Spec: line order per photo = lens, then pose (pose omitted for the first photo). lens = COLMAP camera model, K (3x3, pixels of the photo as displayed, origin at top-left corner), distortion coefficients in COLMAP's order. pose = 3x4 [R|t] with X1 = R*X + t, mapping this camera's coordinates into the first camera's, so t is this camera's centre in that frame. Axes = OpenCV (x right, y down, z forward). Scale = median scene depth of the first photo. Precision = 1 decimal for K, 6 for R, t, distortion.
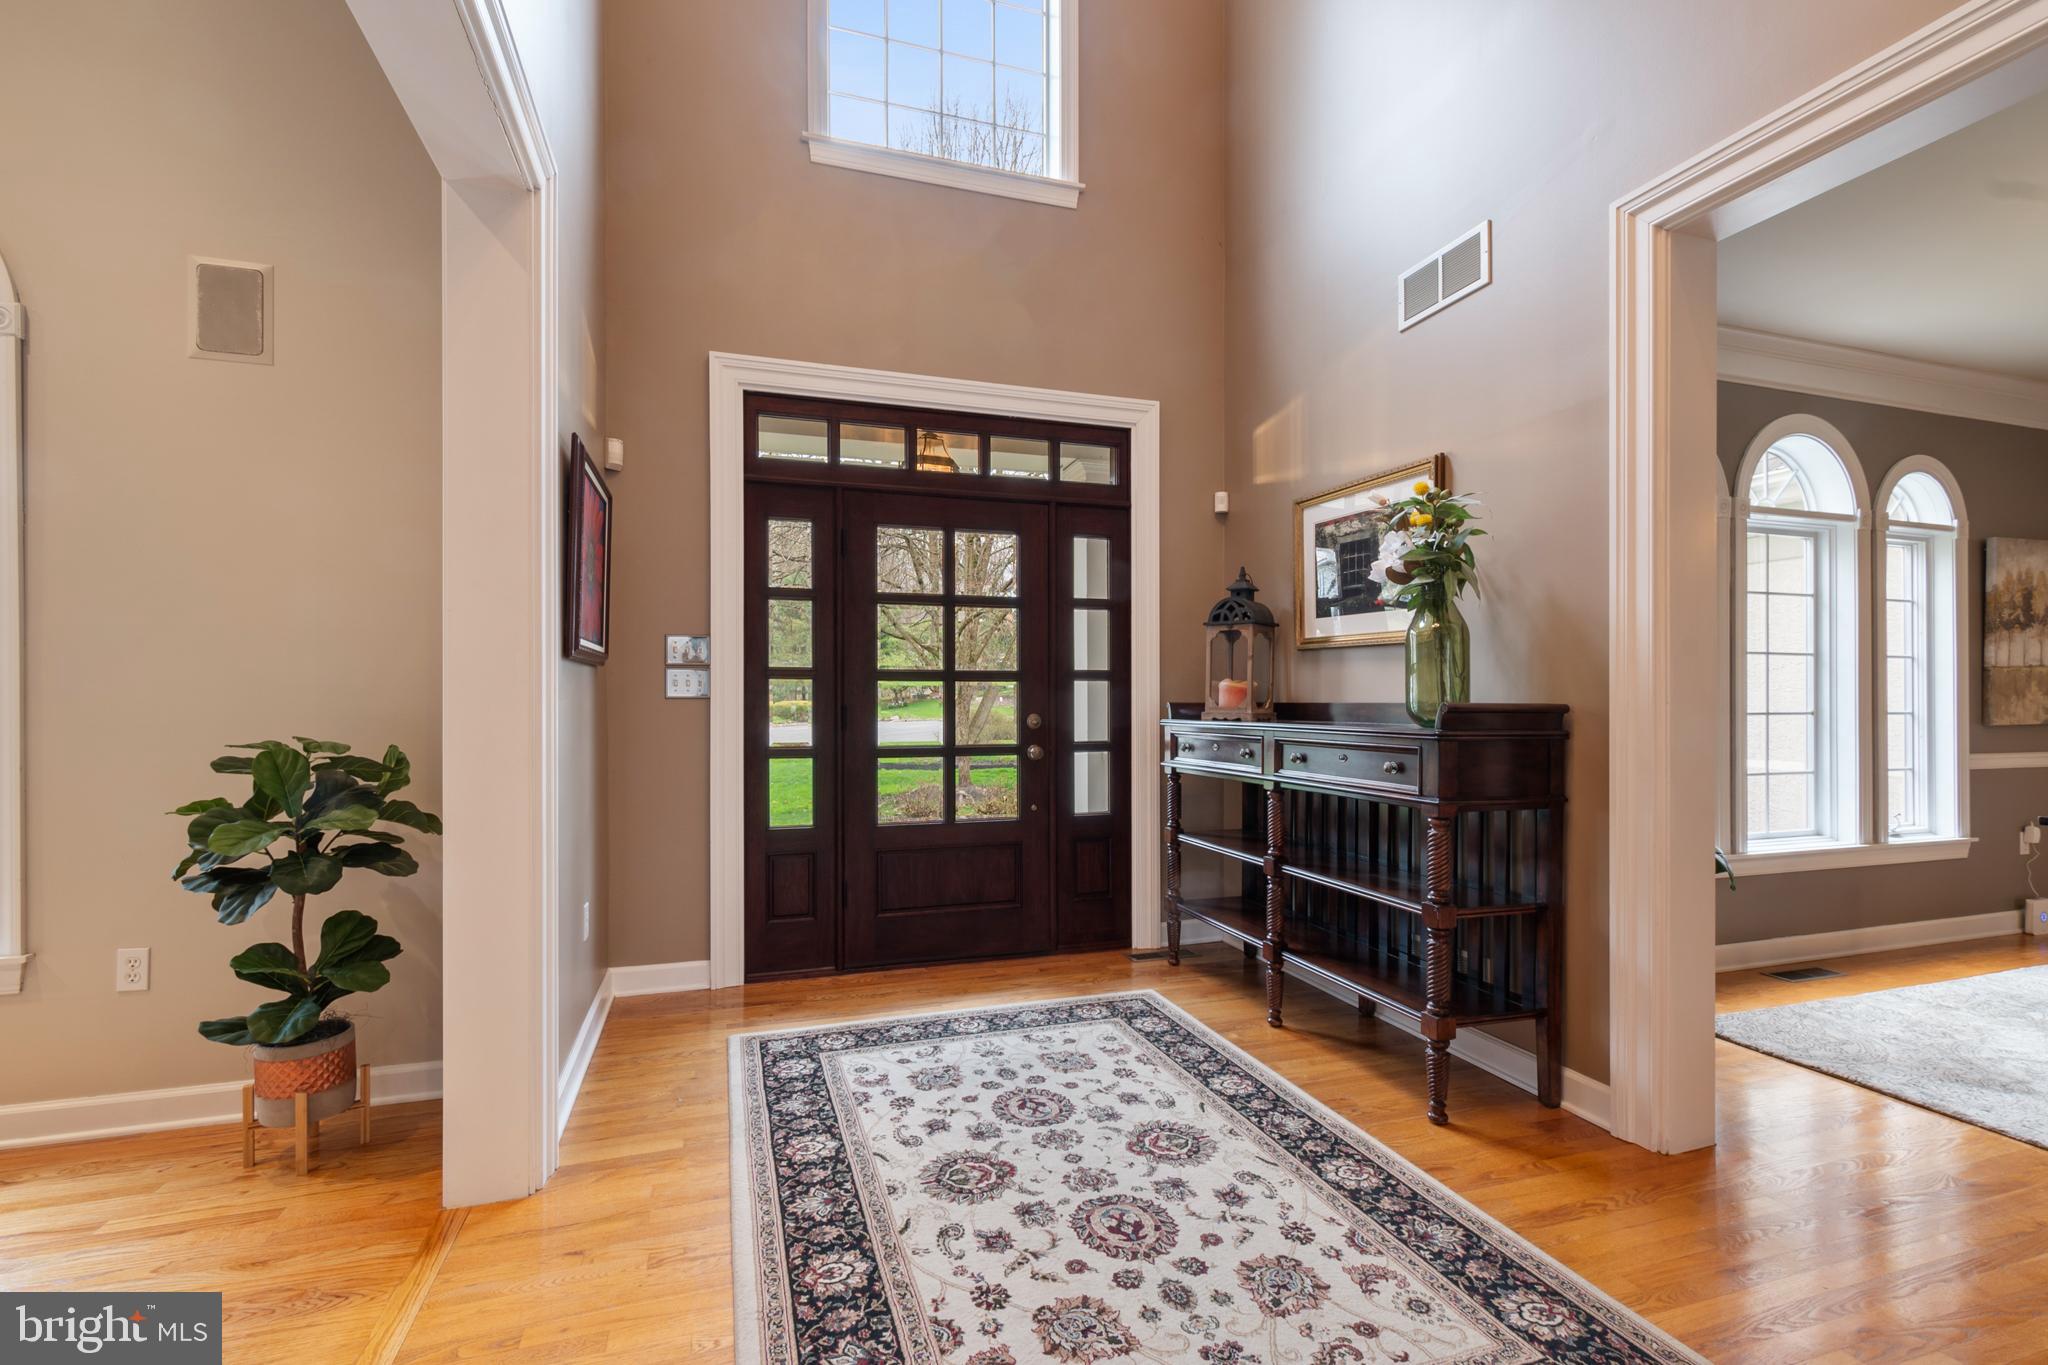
lens RADIAL K [[904.2, 0, 1031.9], [0, 904.2, 704.3], [0, 0, 1]] dist [0.001090, -0.000134]
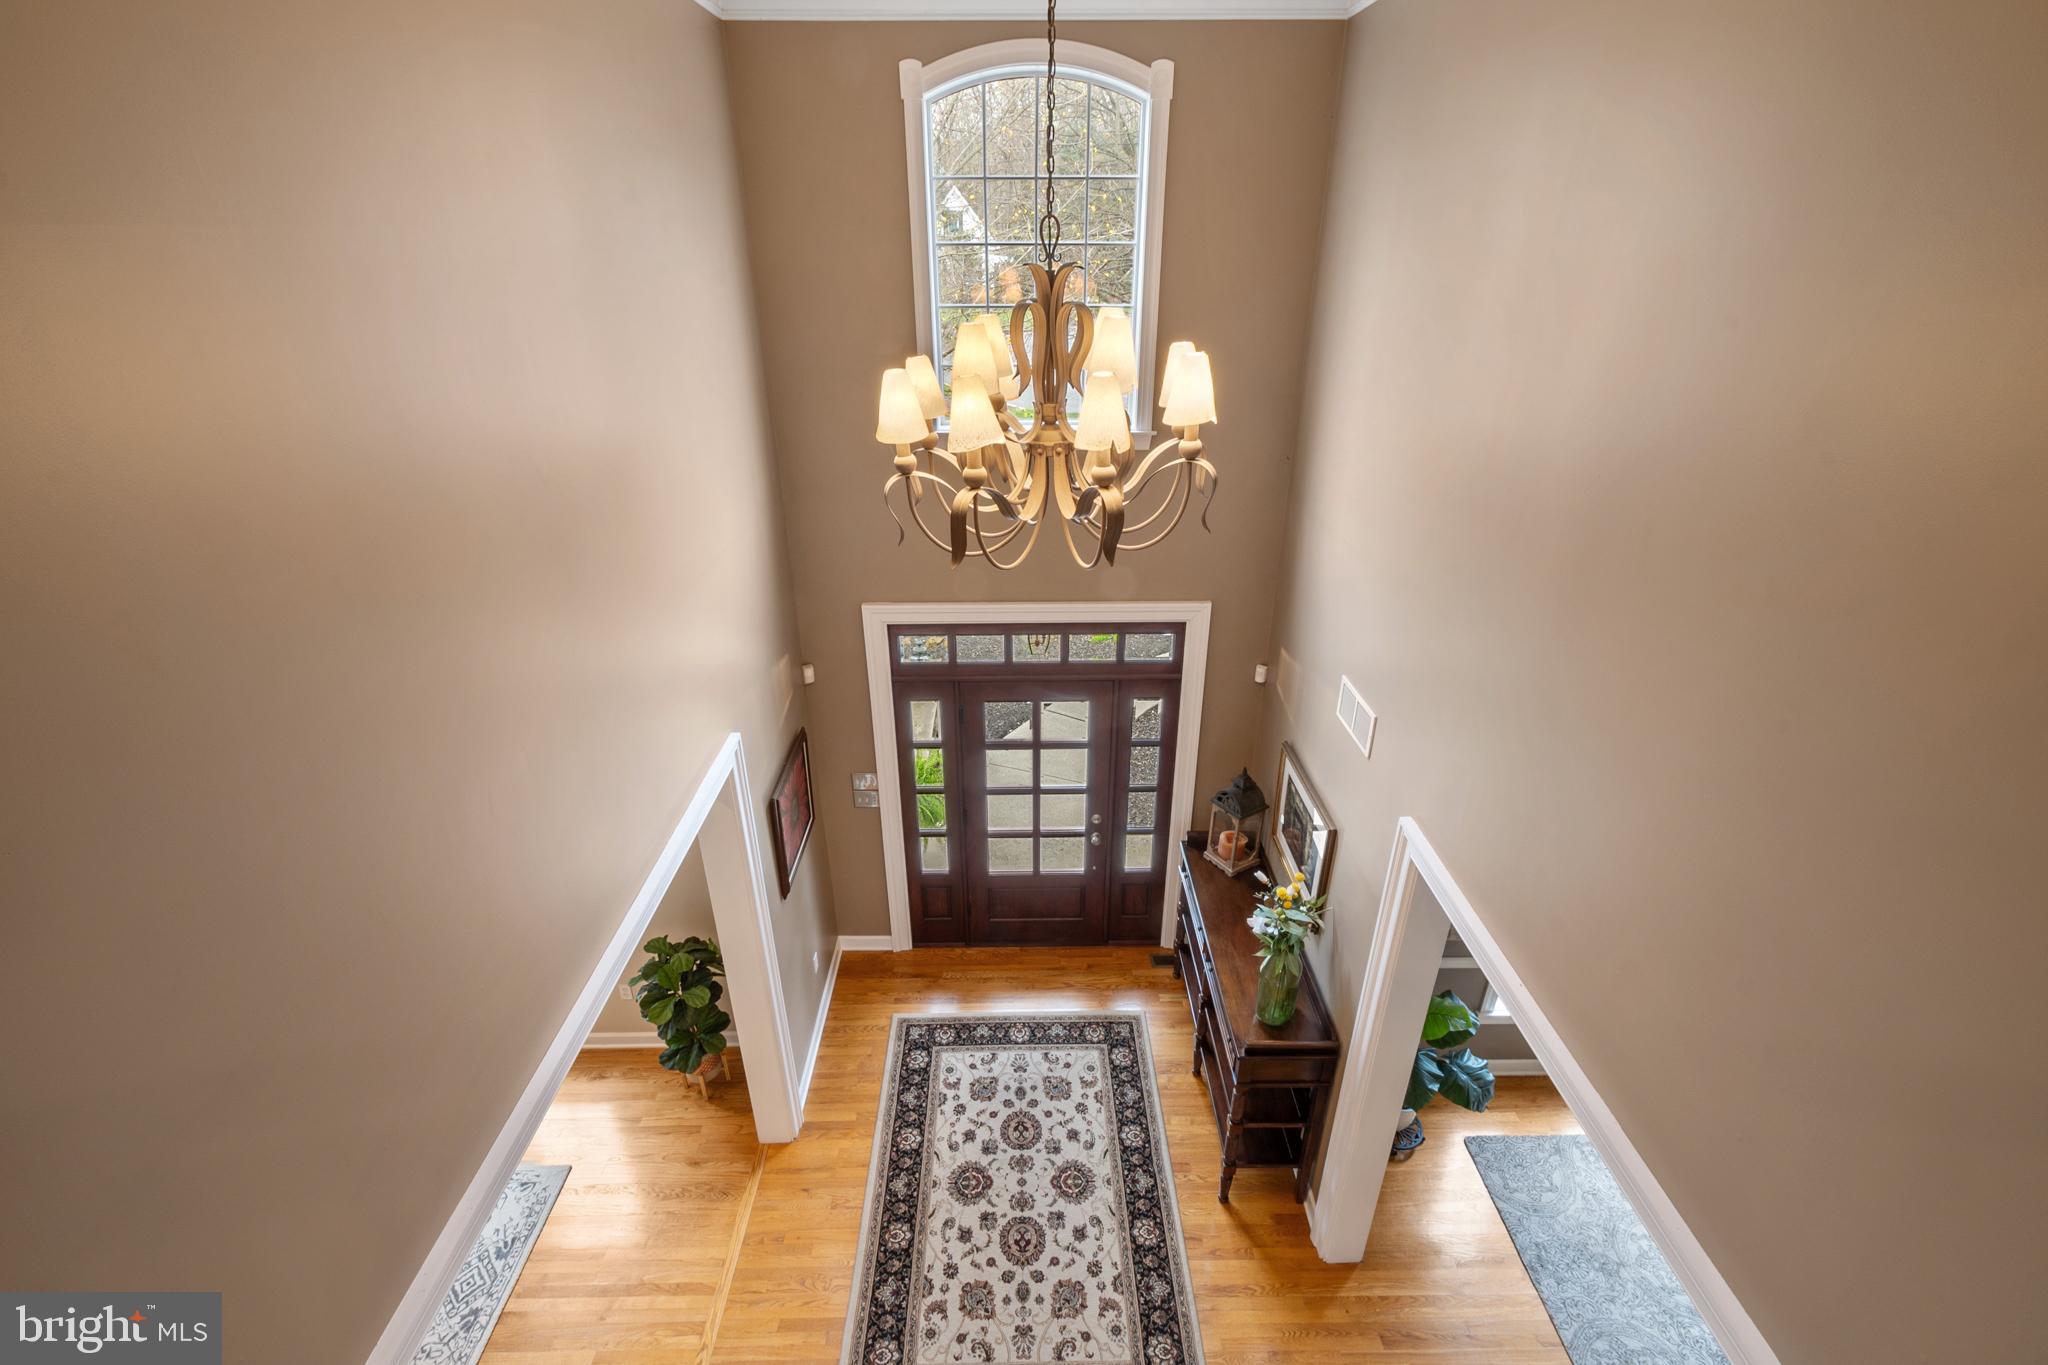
lens RADIAL K [[886.2, 0, 1041.5], [0, 886.2, 705.5], [0, 0, 1]] dist [0.001265, -0.000013]
pose [[0.955910, 0.137742, -0.259353, 0.403910], [-0.006093, 0.892284, 0.451434, -1.211432], [0.293598, -0.429949, 0.853782, -0.224381]]
